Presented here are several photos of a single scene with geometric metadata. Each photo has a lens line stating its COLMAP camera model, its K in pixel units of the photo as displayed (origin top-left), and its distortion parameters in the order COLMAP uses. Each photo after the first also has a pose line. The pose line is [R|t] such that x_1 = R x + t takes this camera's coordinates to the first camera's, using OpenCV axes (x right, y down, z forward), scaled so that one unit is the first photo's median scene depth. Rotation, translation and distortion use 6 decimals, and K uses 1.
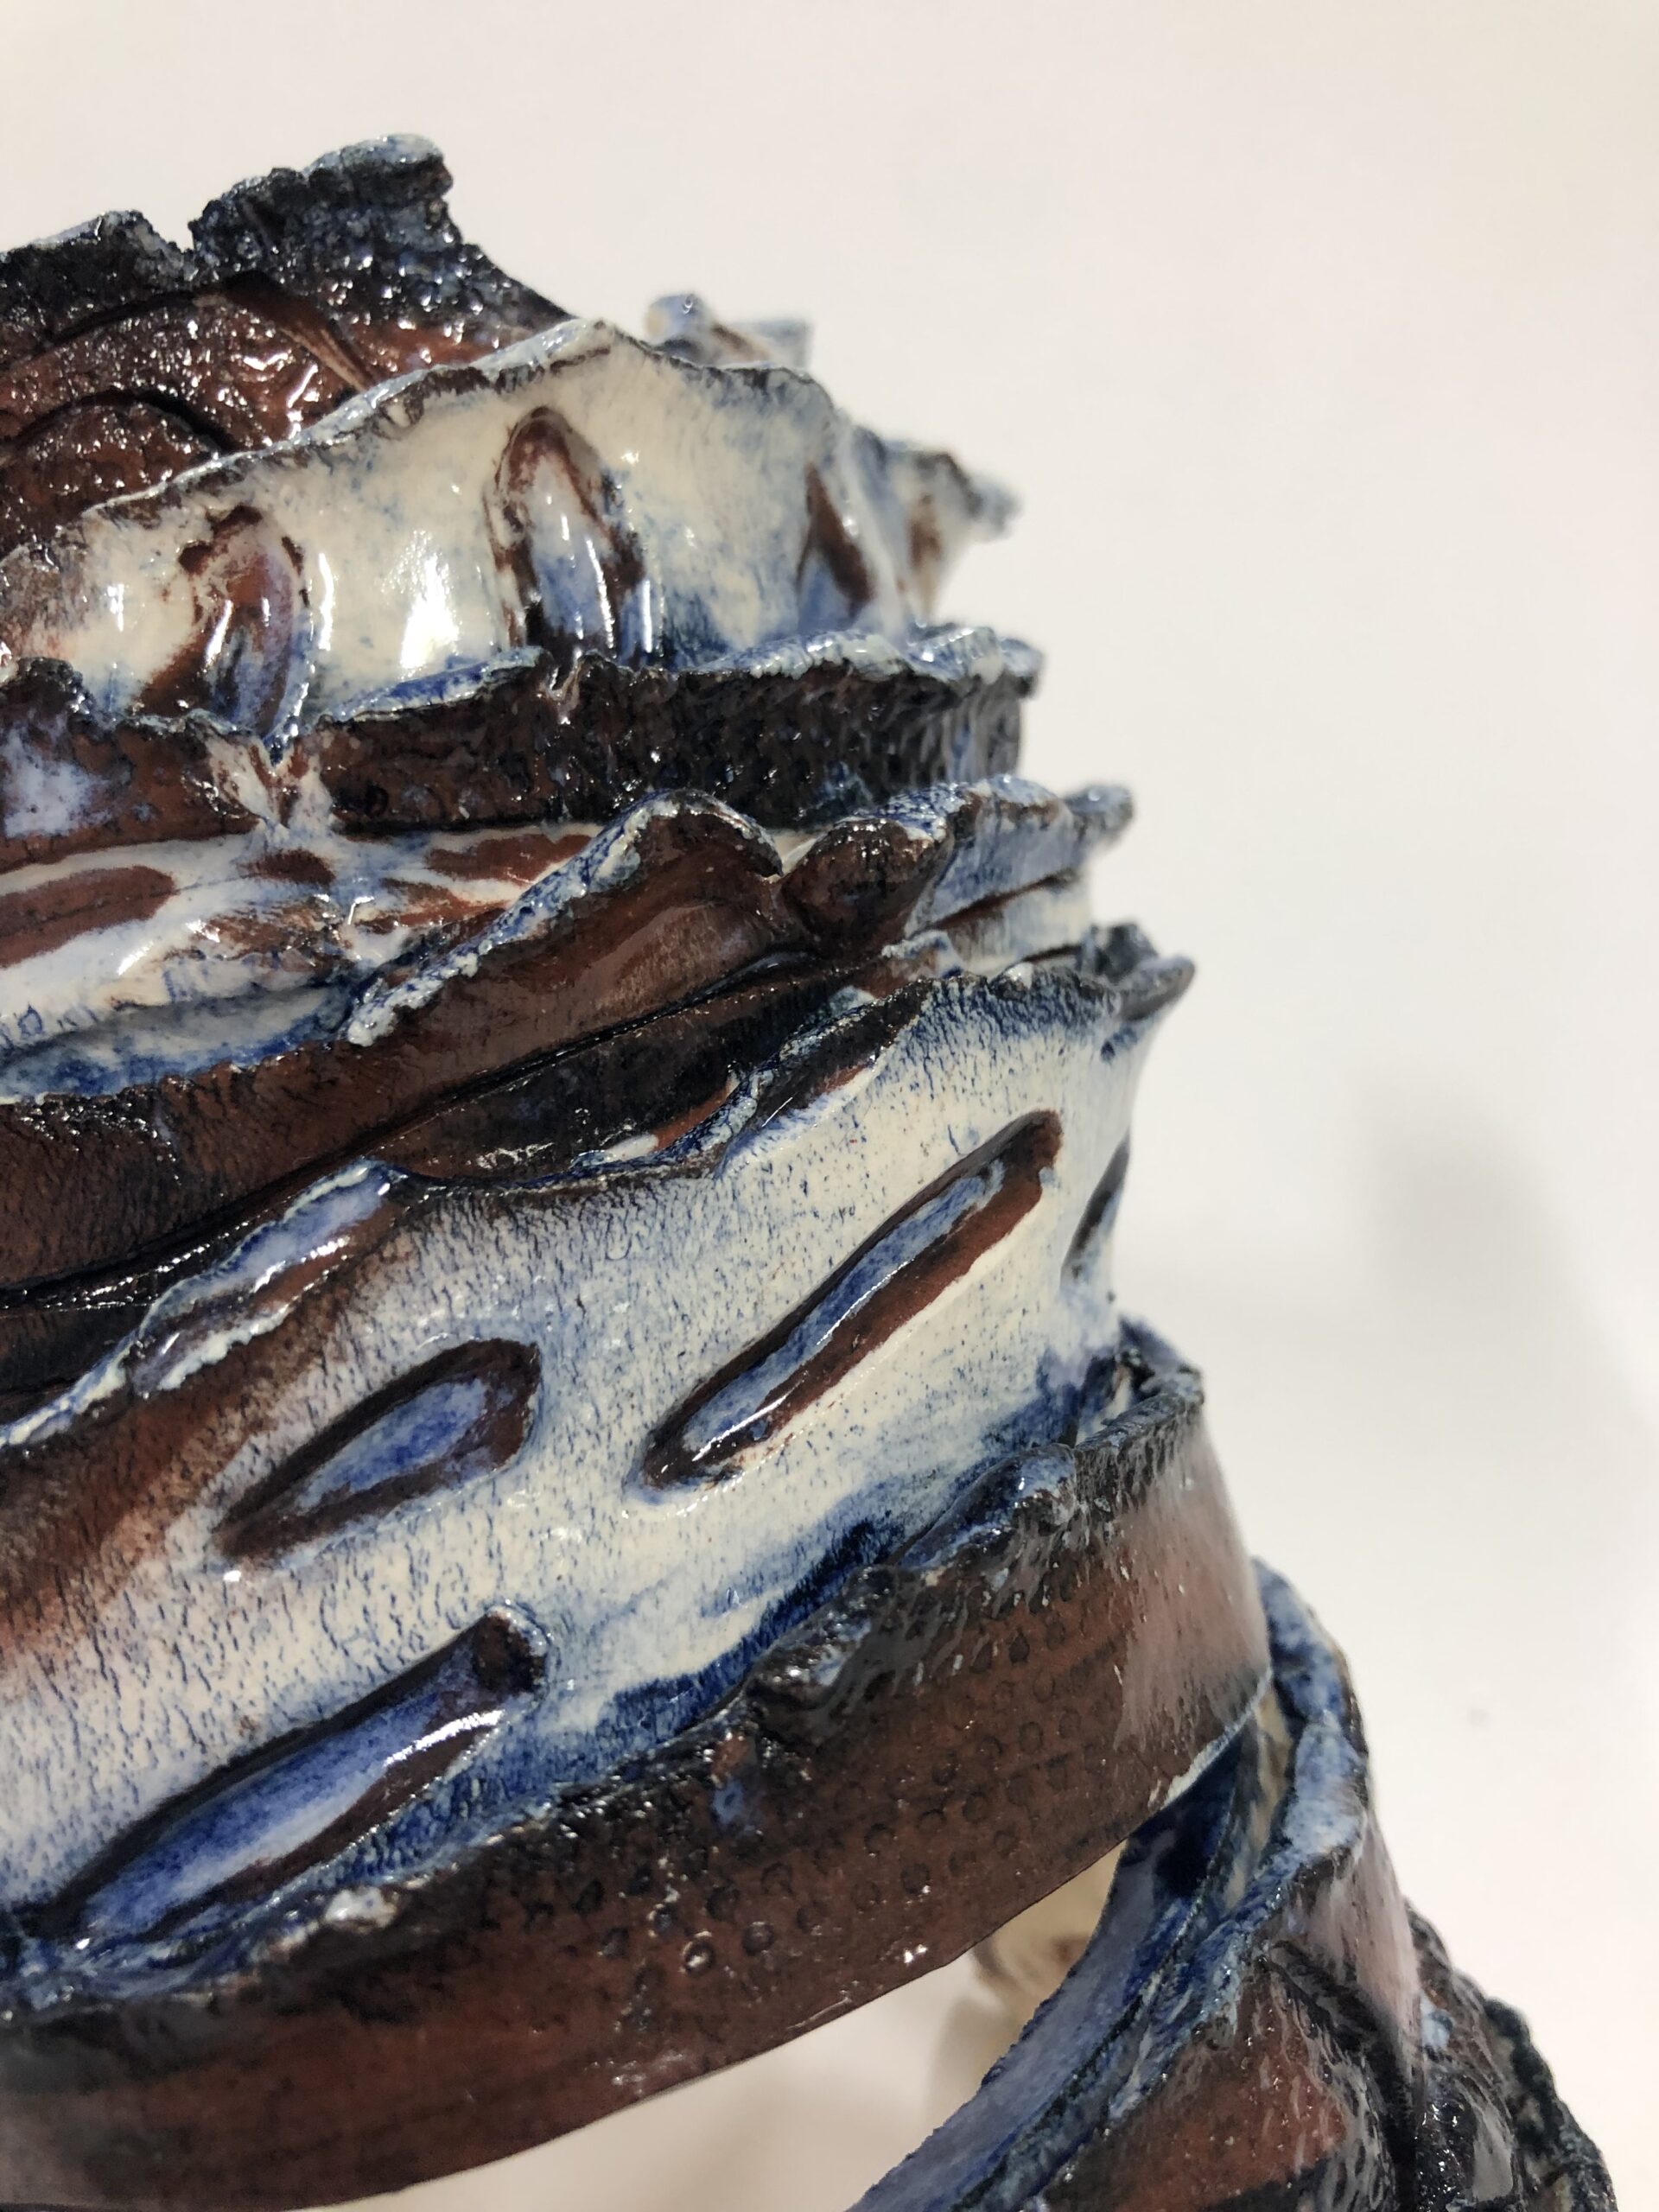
lens RADIAL K [[1856.5, 0, 829.5], [0, 1856.5, 1106.0], [0, 0, 1]] dist [0.005655, -0.086582]
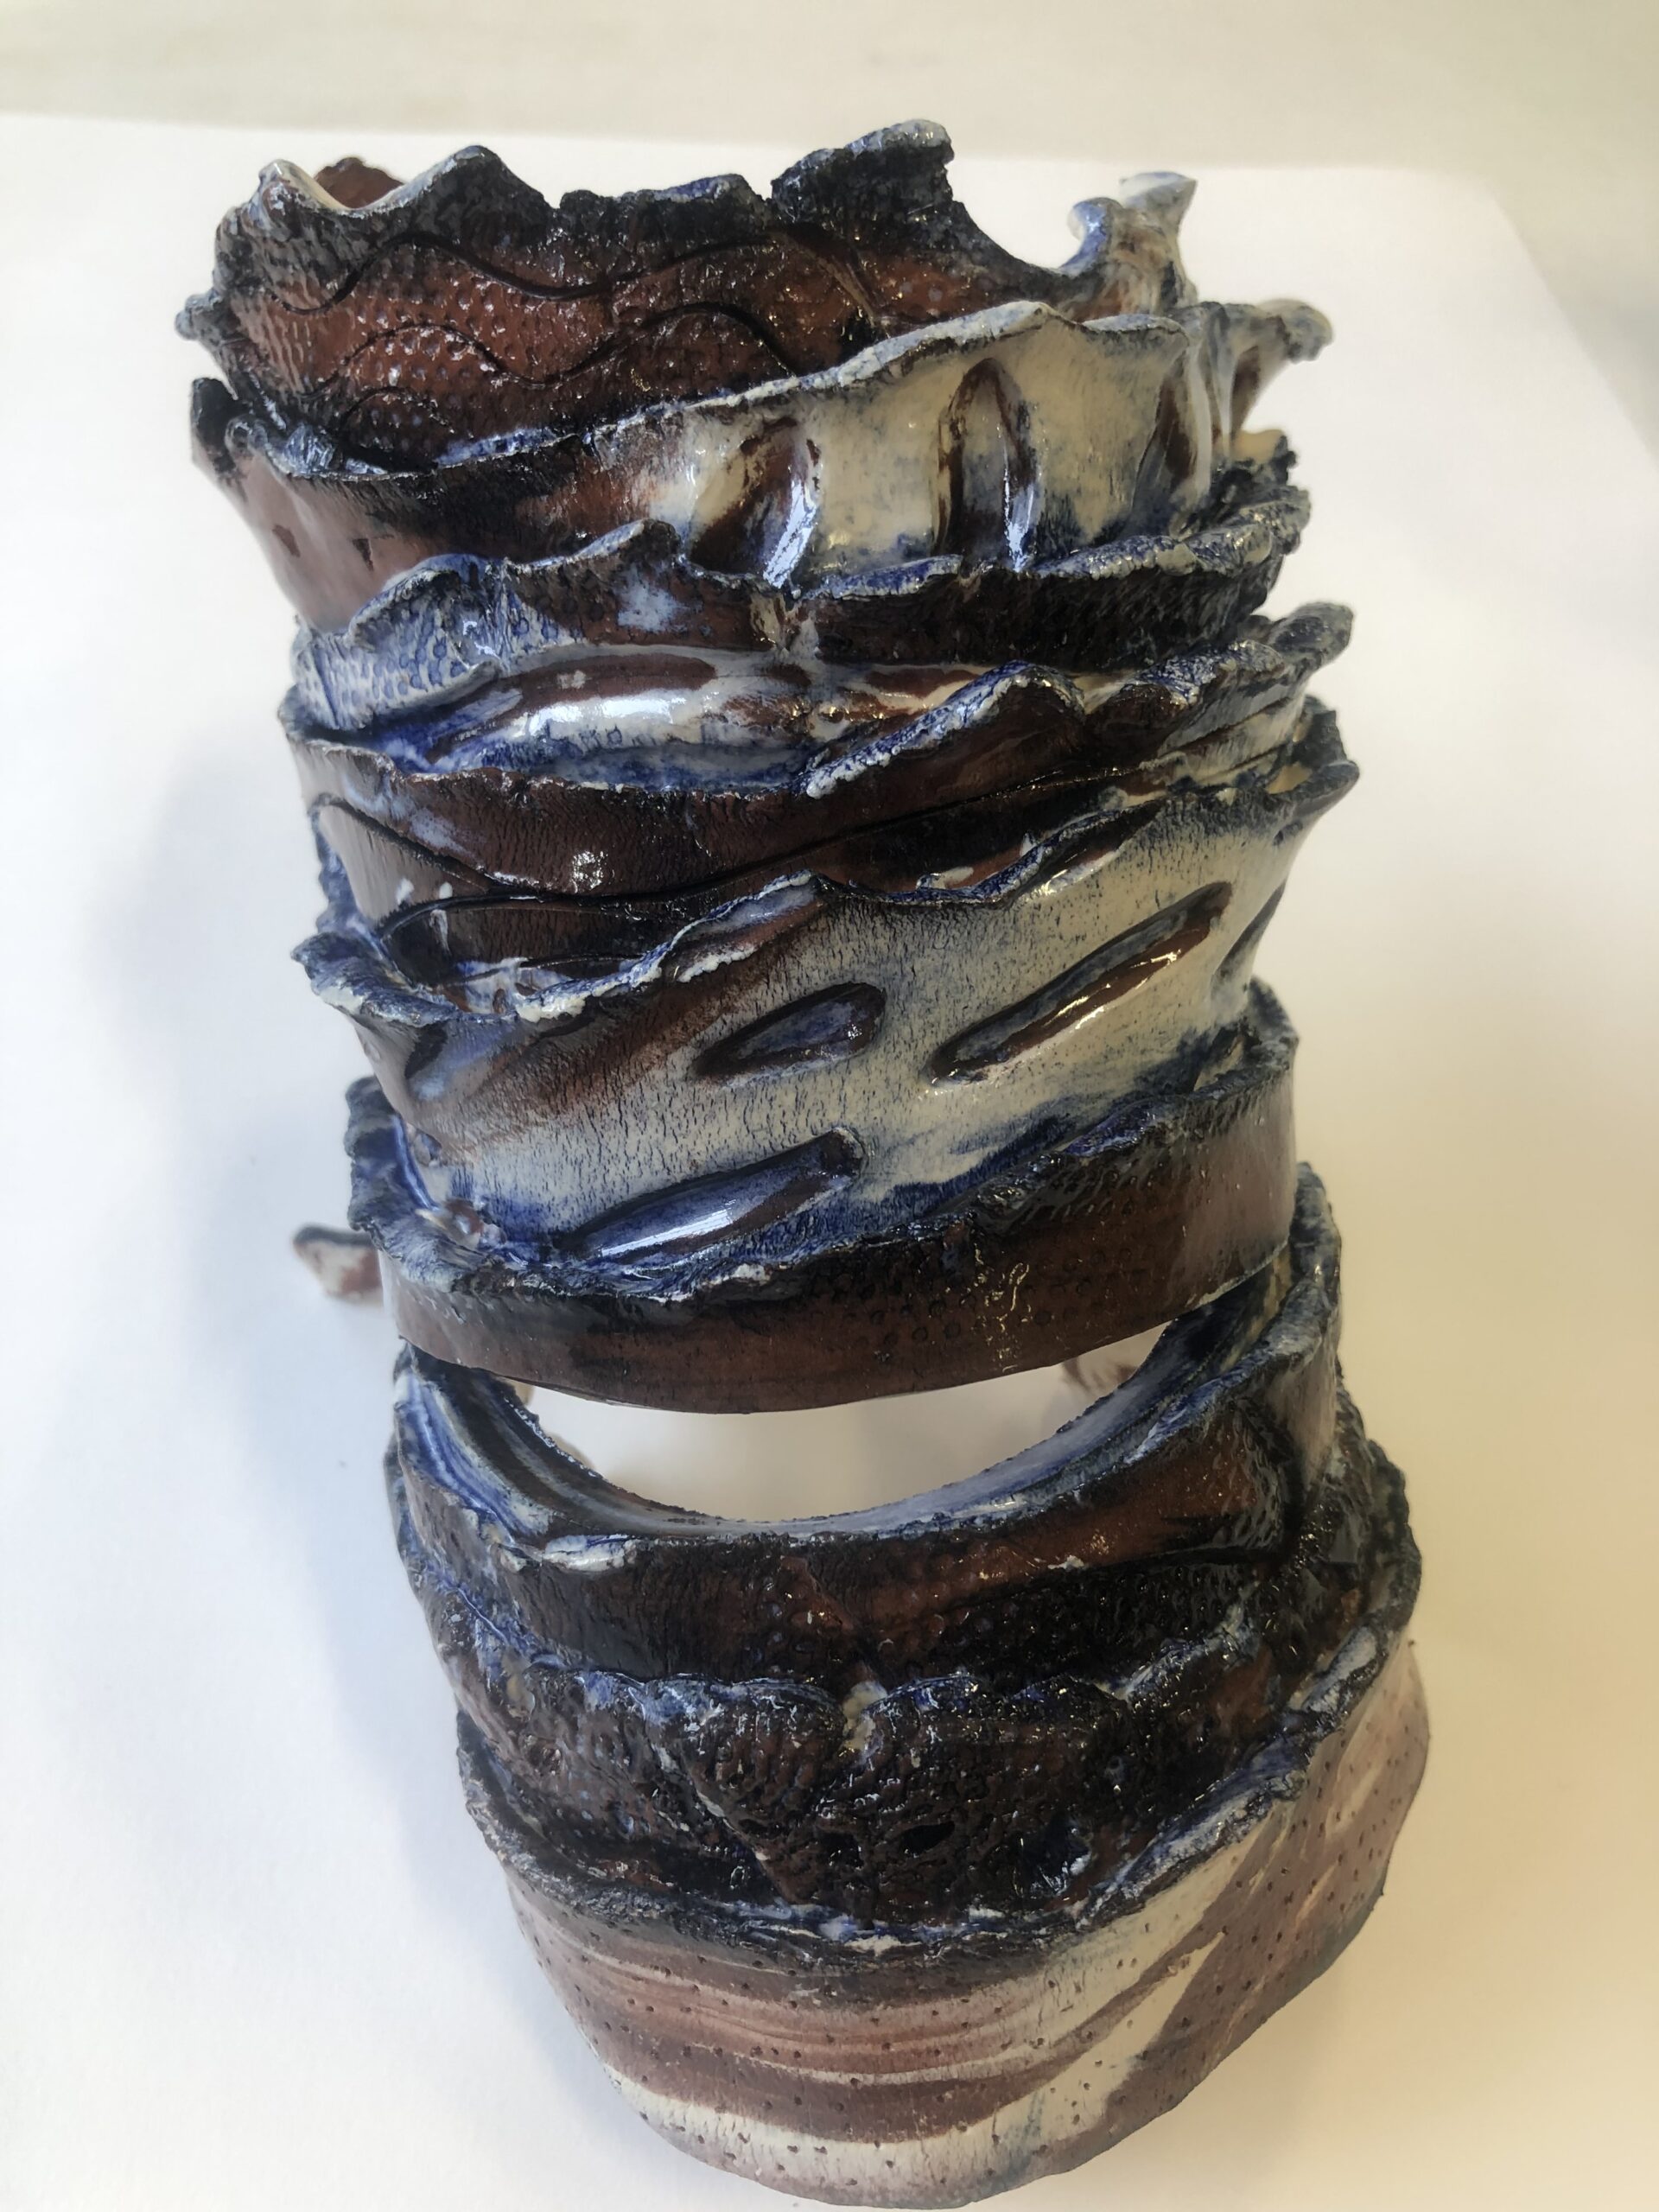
lens RADIAL K [[1856.5, 0, 829.5], [0, 1856.5, 1106.0], [0, 0, 1]] dist [0.005655, -0.086582]
pose [[0.977355, 0.196605, -0.078248, -0.051475], [-0.163792, 0.937019, 0.308493, -0.276977], [0.133971, -0.288691, 0.948003, -0.631427]]
